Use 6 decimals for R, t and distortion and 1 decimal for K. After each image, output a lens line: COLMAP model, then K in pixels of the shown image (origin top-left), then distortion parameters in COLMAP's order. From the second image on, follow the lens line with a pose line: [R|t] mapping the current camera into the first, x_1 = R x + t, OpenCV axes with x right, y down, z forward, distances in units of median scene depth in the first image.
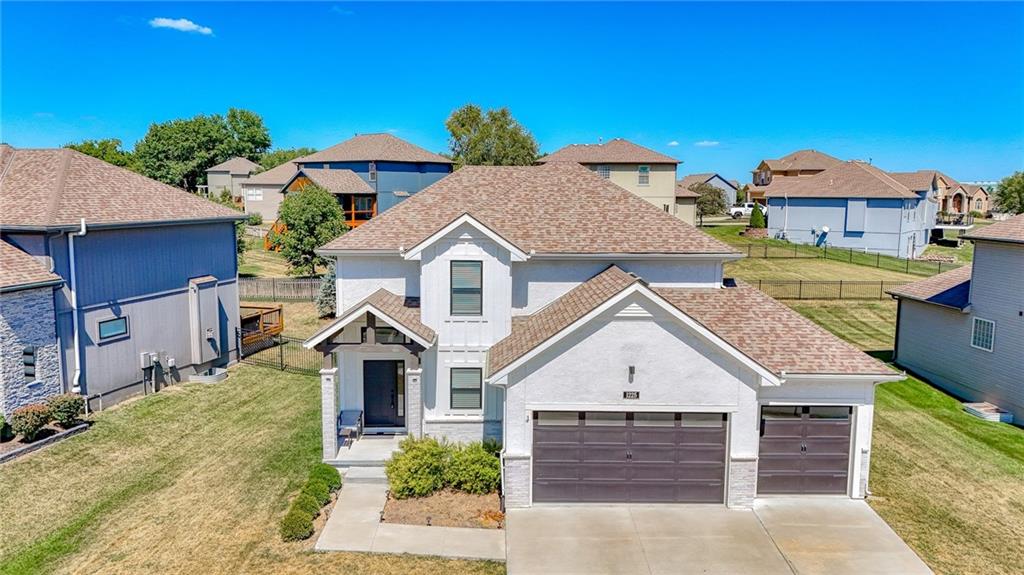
lens RADIAL K [[750.4, 0, 510.5], [0, 750.4, 281.4], [0, 0, 1]] dist [0.071973, -0.067211]
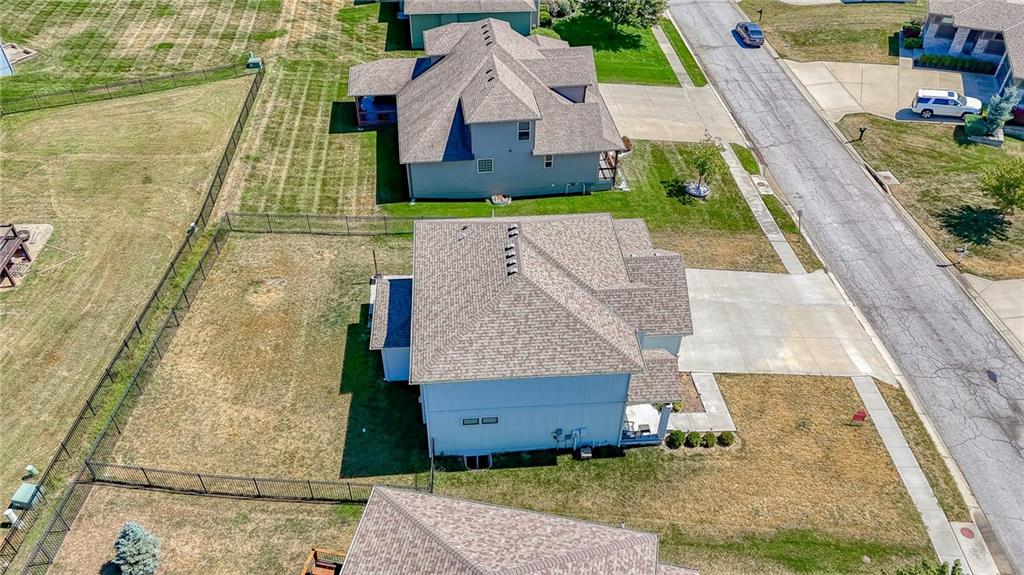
lens RADIAL K [[750.4, 0, 504.8], [0, 750.4, 289.0], [0, 0, 1]] dist [0.071973, -0.067211]
pose [[-0.055841, -0.662941, 0.746587, -1.293754], [0.114791, 0.738532, 0.664374, -1.237889], [-0.991819, 0.122801, 0.034859, 1.219339]]
